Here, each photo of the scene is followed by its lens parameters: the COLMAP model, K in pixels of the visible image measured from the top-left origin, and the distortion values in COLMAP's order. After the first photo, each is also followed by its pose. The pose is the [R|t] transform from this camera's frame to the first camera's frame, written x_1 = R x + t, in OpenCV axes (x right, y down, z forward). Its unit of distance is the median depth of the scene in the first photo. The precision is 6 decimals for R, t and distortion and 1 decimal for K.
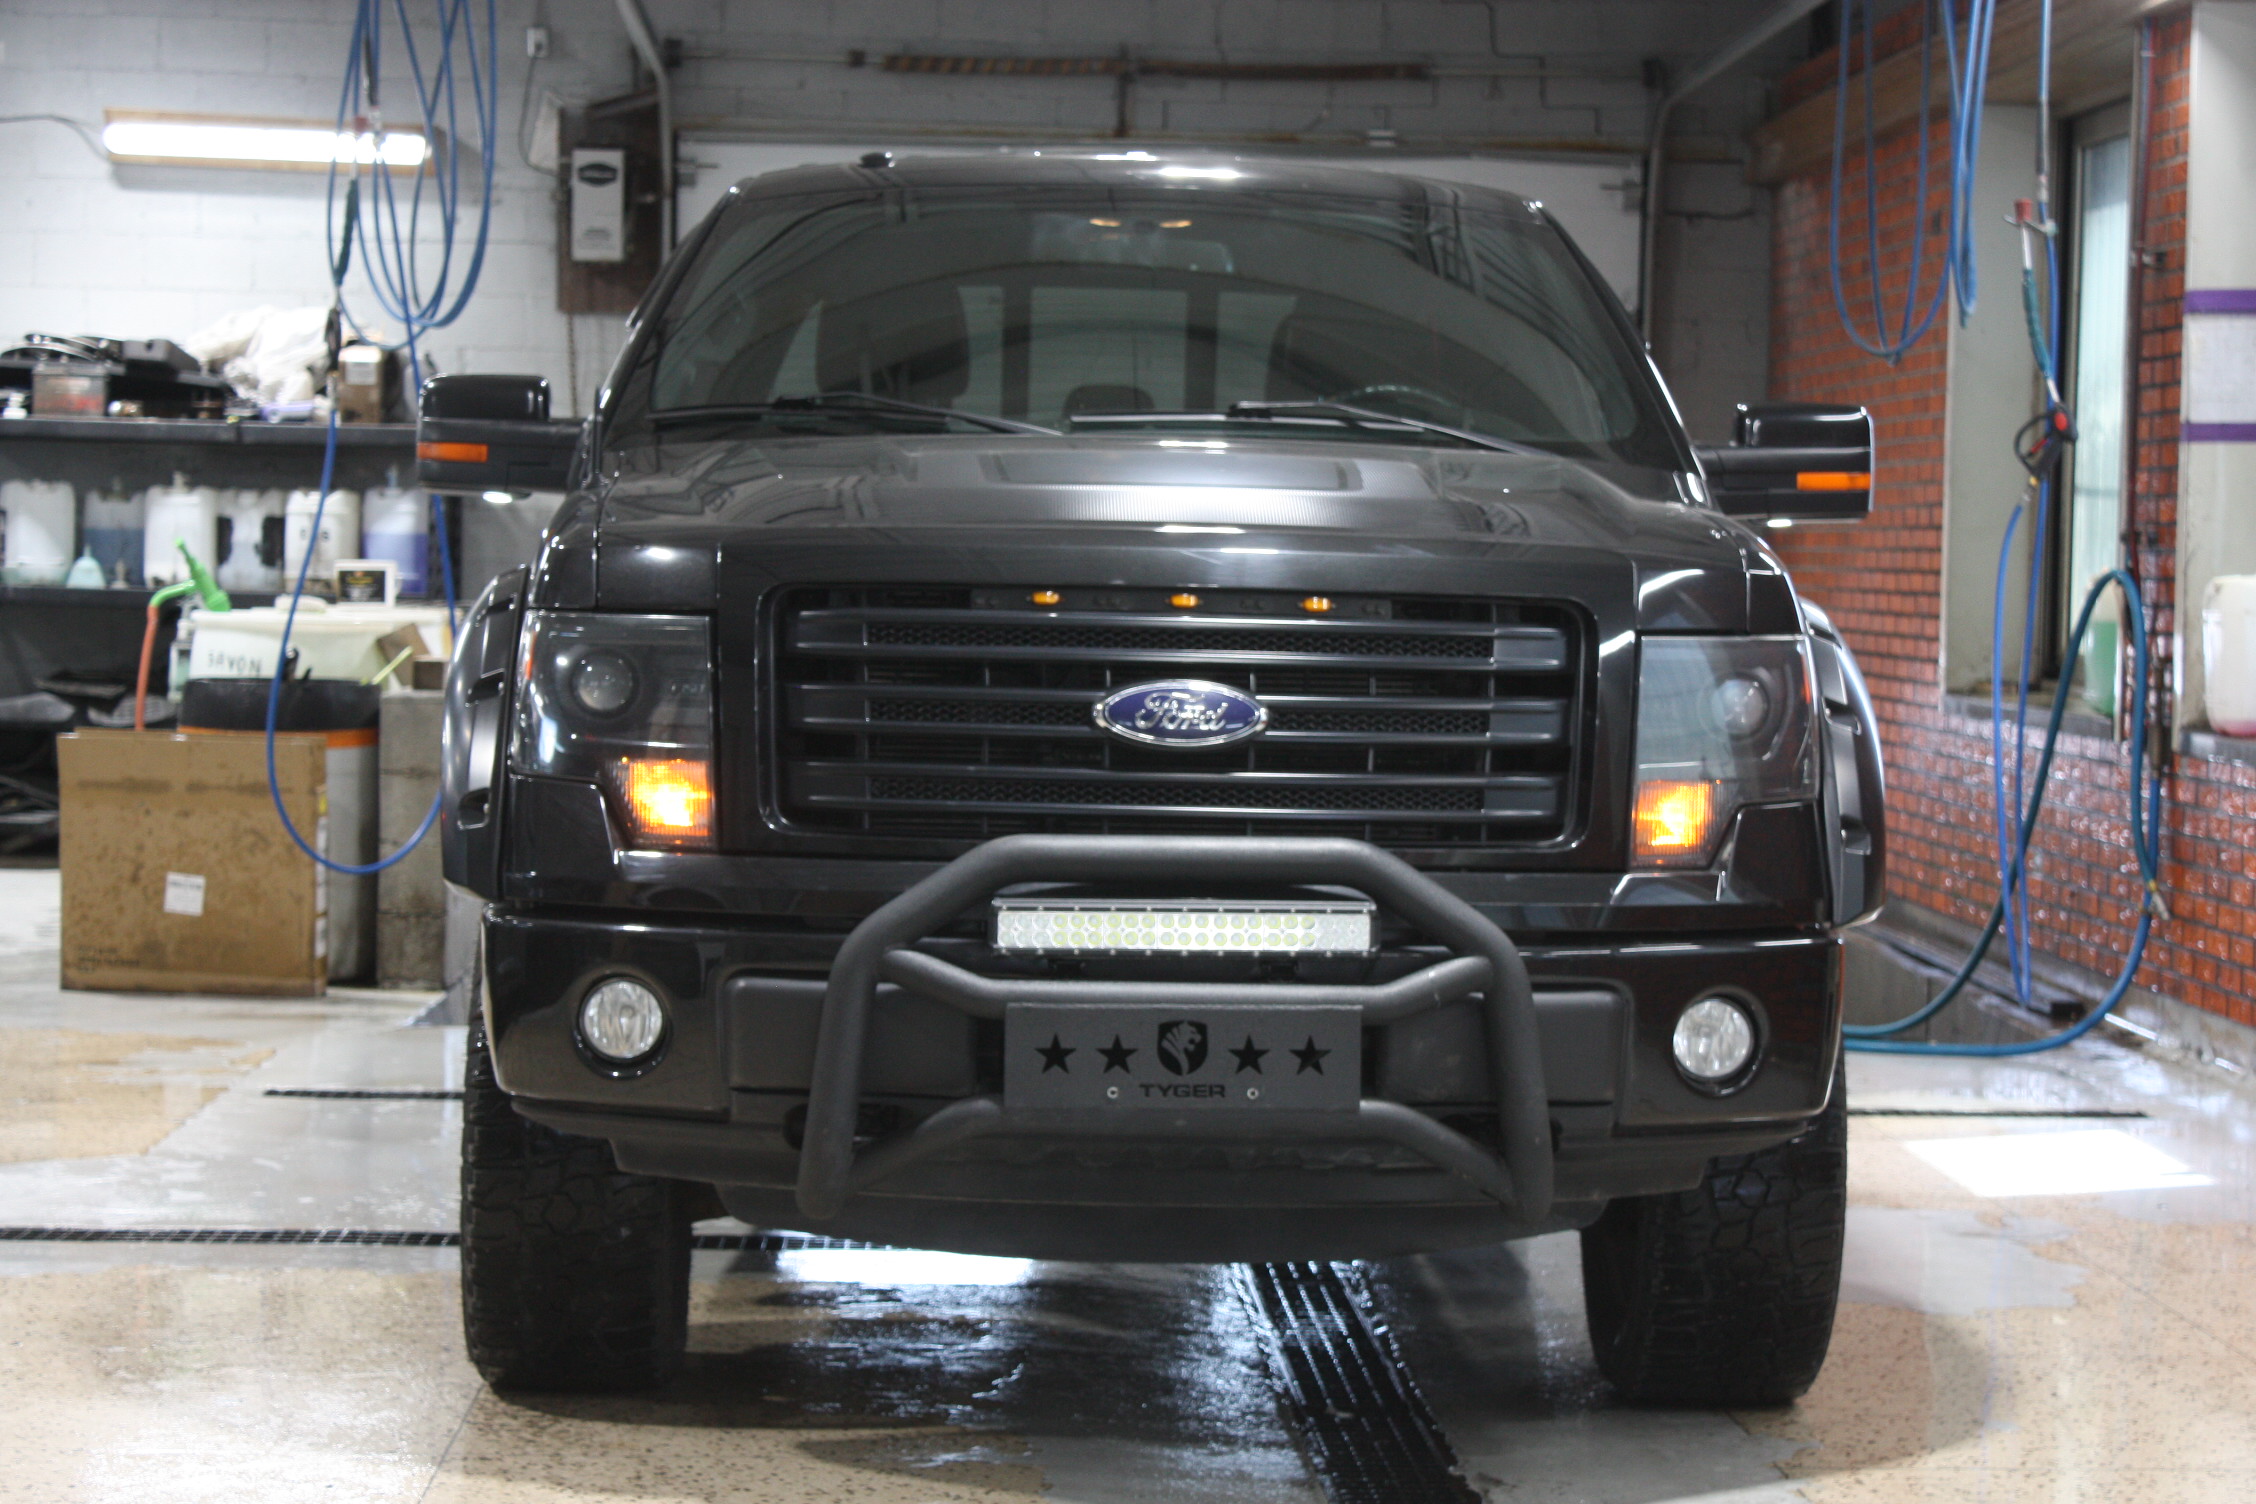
lens RADIAL K [[4760.4, 0, 1128.2], [0, 4760.4, 753.1], [0, 0, 1]] dist [0.032718, 0.000000]
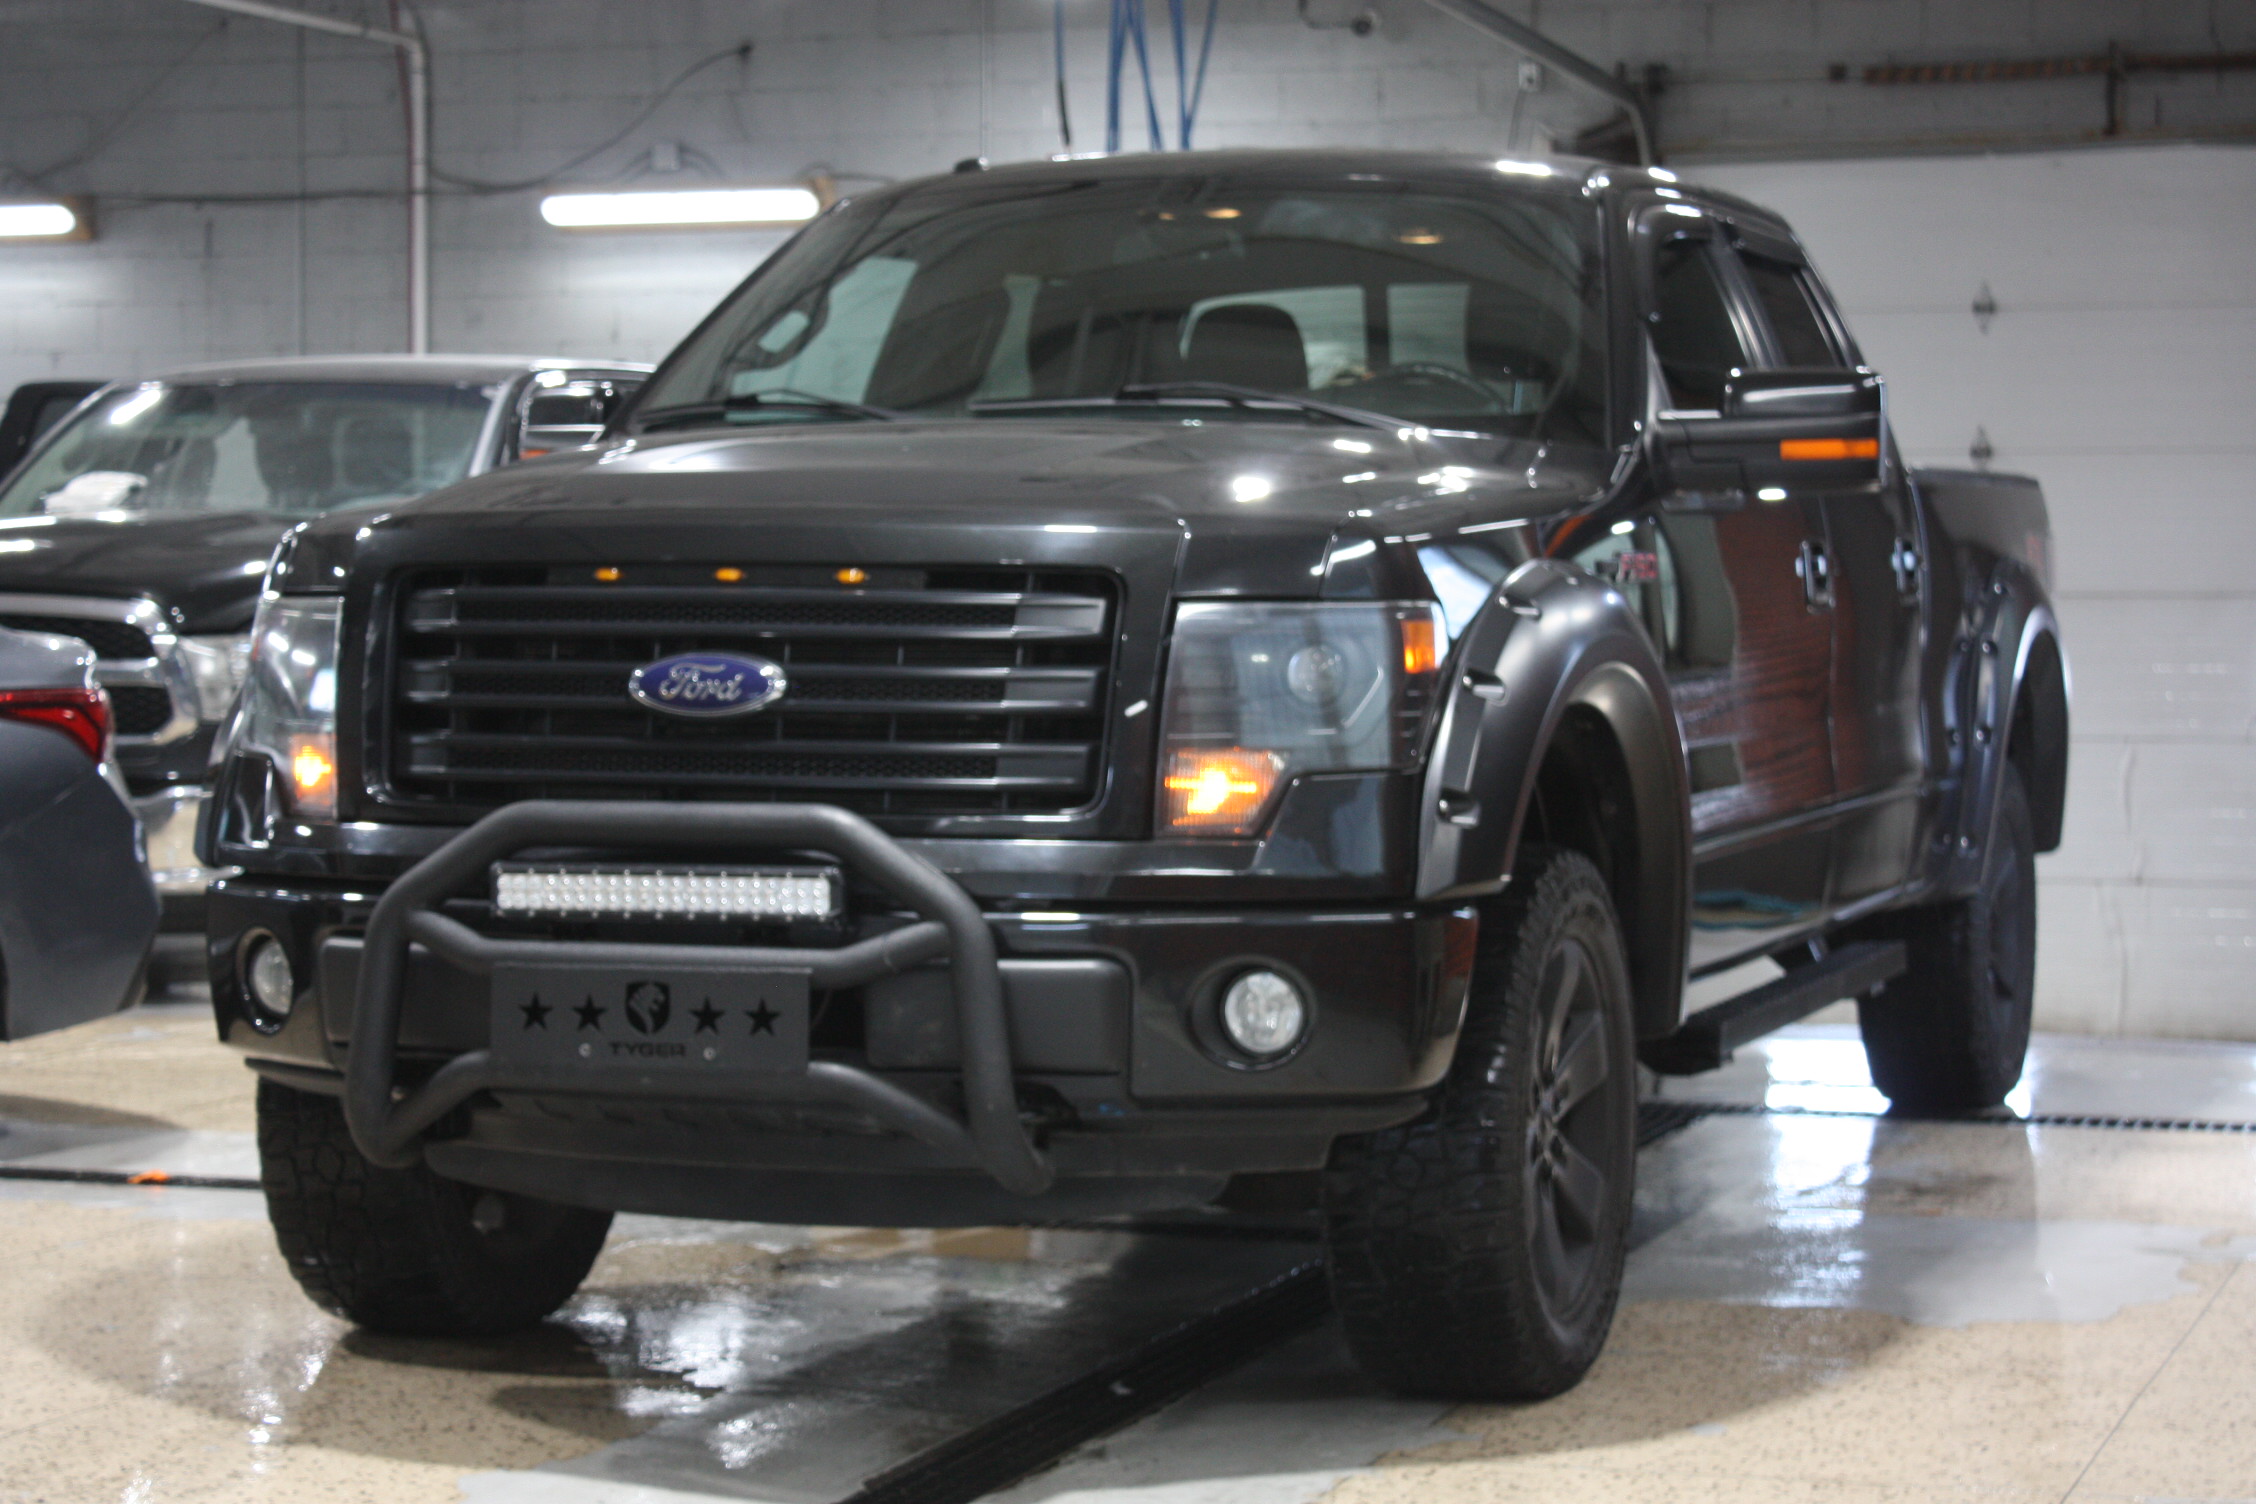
lens RADIAL K [[4636.7, 0, 1128.3], [0, 4636.7, 748.6], [0, 0, 1]] dist [0.097124, 0.000000]
pose [[0.933306, -0.005055, -0.359047, 0.456056], [0.001830, 0.999955, -0.009321, 0.015170], [0.359078, 0.008042, 0.933273, 0.099784]]
